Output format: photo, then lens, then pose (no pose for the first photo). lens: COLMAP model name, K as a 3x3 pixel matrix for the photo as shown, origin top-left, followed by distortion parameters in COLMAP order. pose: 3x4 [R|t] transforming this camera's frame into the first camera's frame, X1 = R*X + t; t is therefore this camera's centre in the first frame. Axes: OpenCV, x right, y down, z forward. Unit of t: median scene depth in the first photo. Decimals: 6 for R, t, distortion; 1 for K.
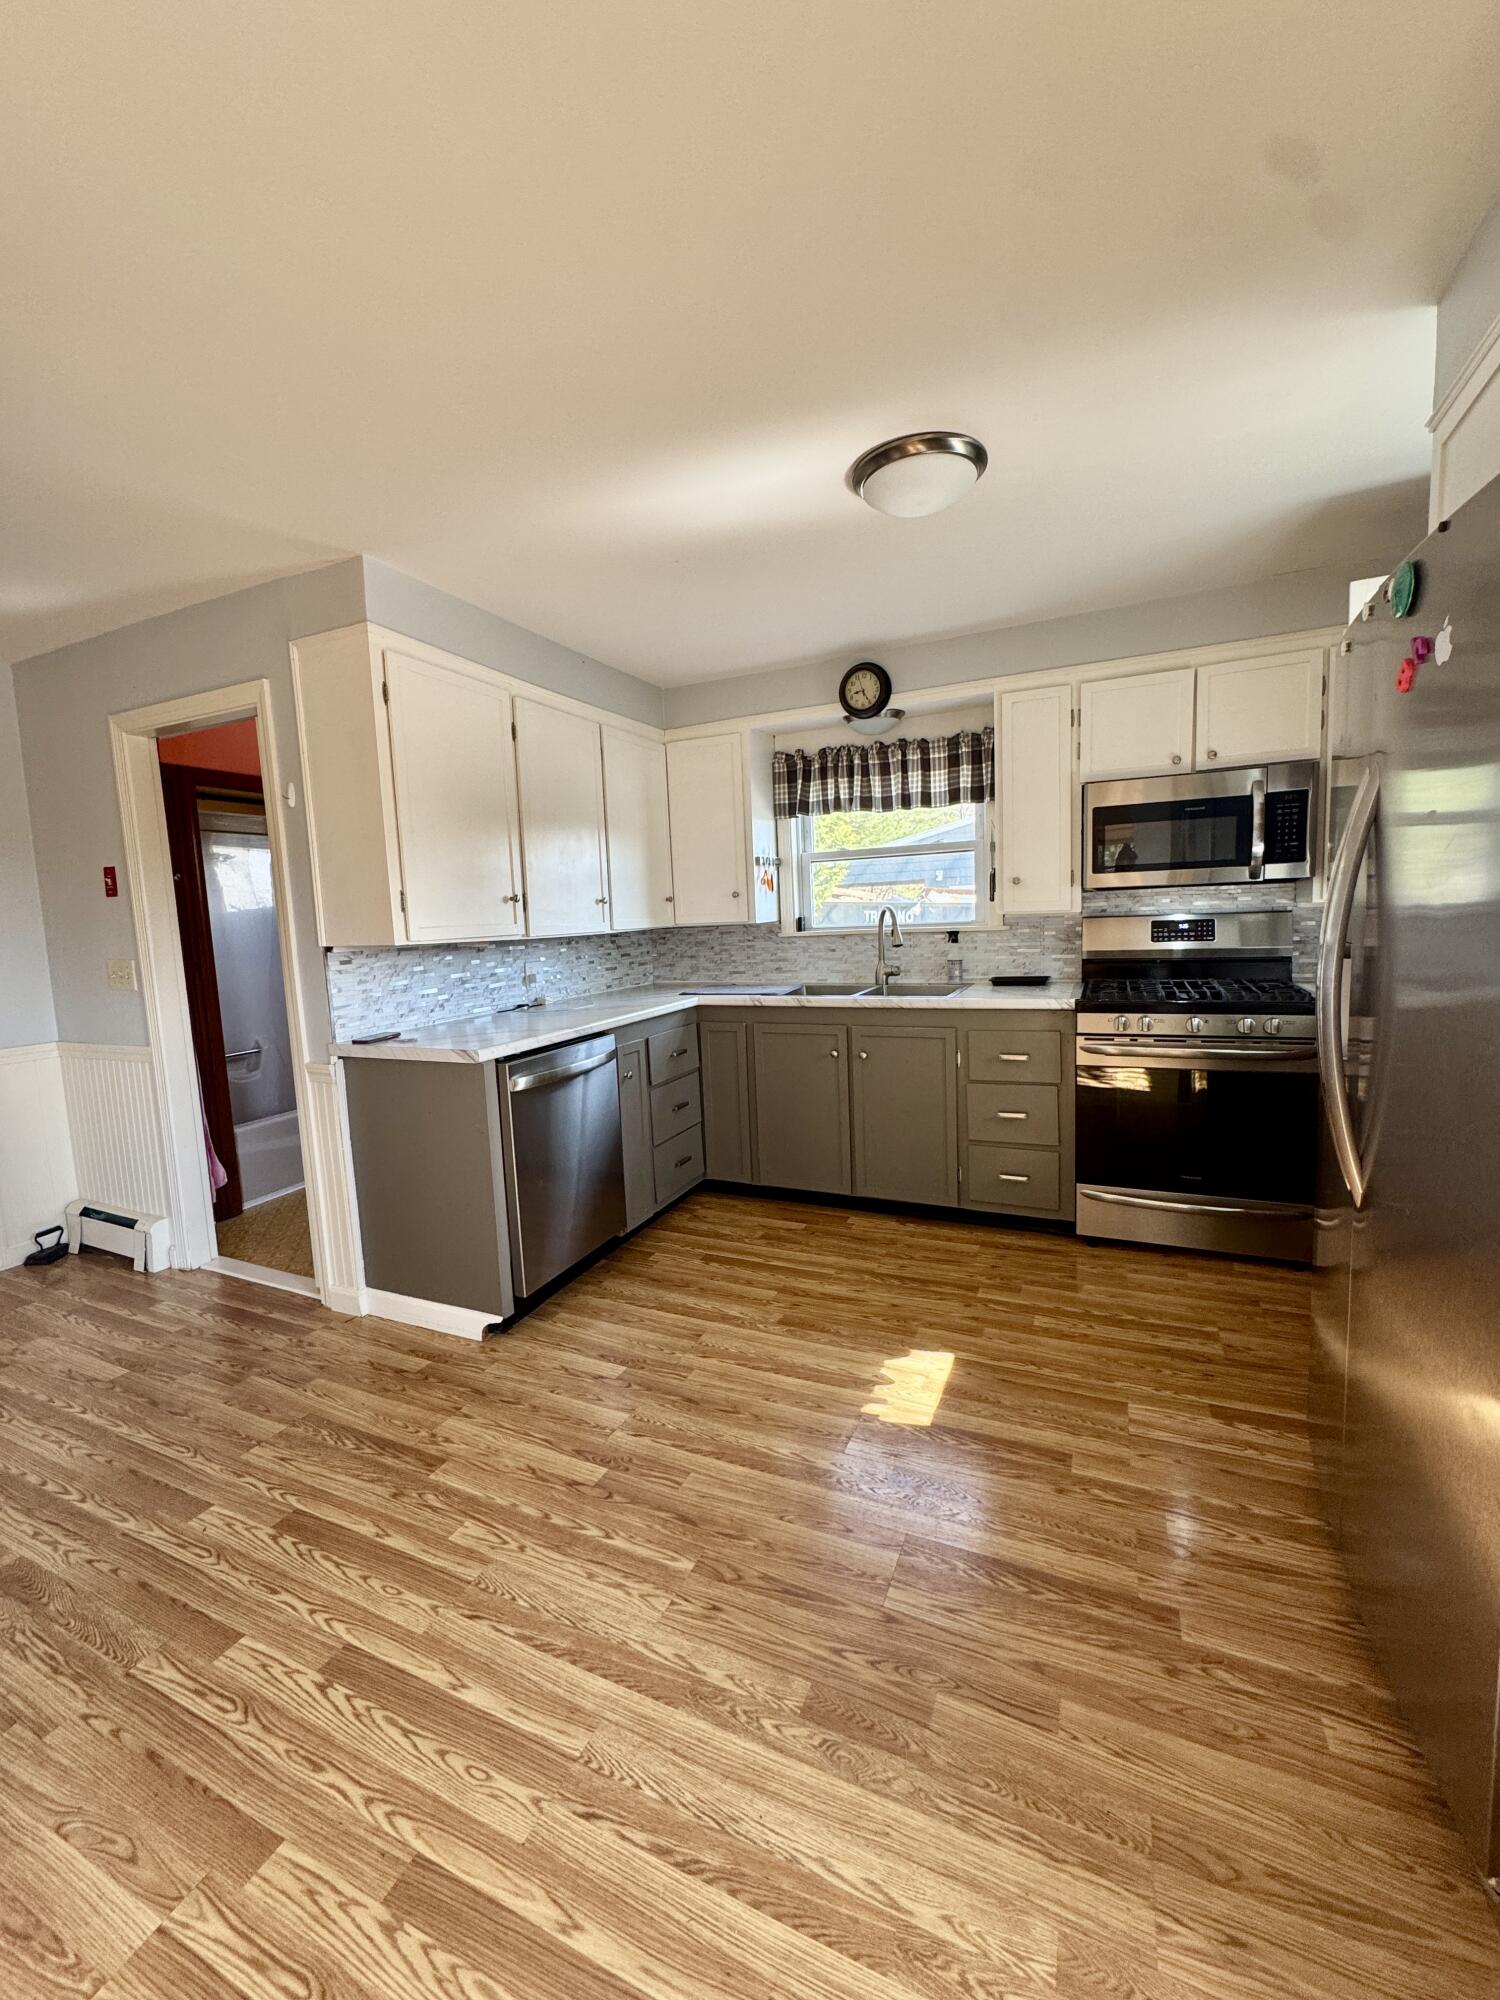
lens RADIAL K [[797.8, 0, 759.9], [0, 797.8, 997.9], [0, 0, 1]] dist [-0.002022, 0.000341]
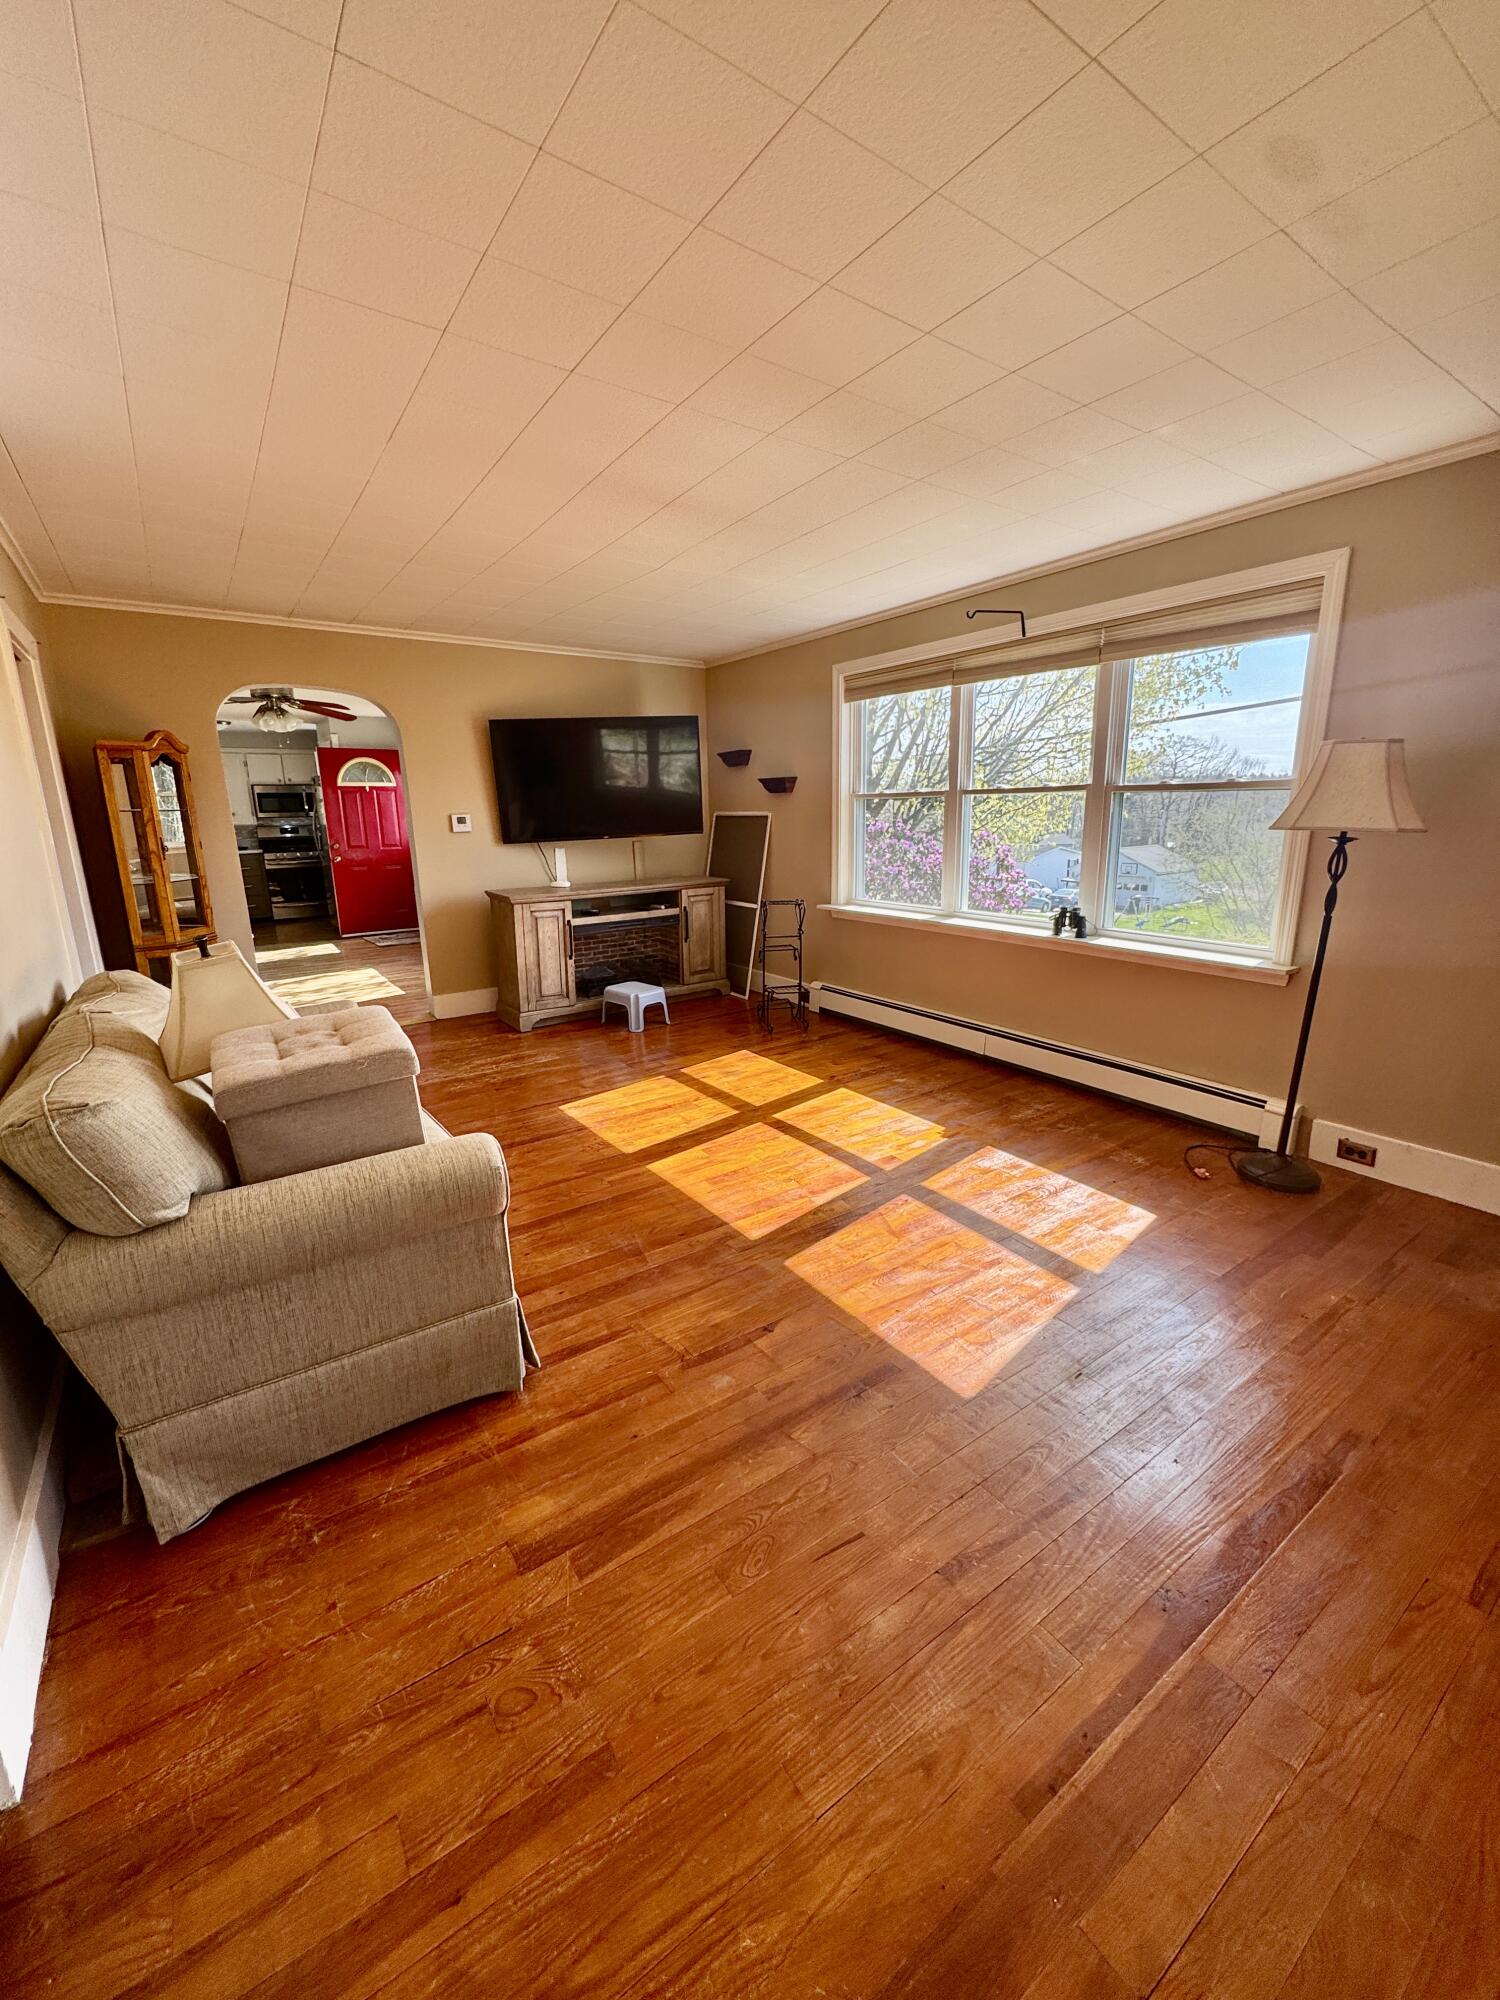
lens RADIAL K [[797.8, 0, 748.8], [0, 797.8, 991.1], [0, 0, 1]] dist [-0.002022, 0.000341]
pose [[0.516604, -0.161499, 0.840856, -1.220851], [0.089194, 0.986858, 0.134742, 0.263880], [-0.851566, 0.005391, 0.524219, -2.096633]]
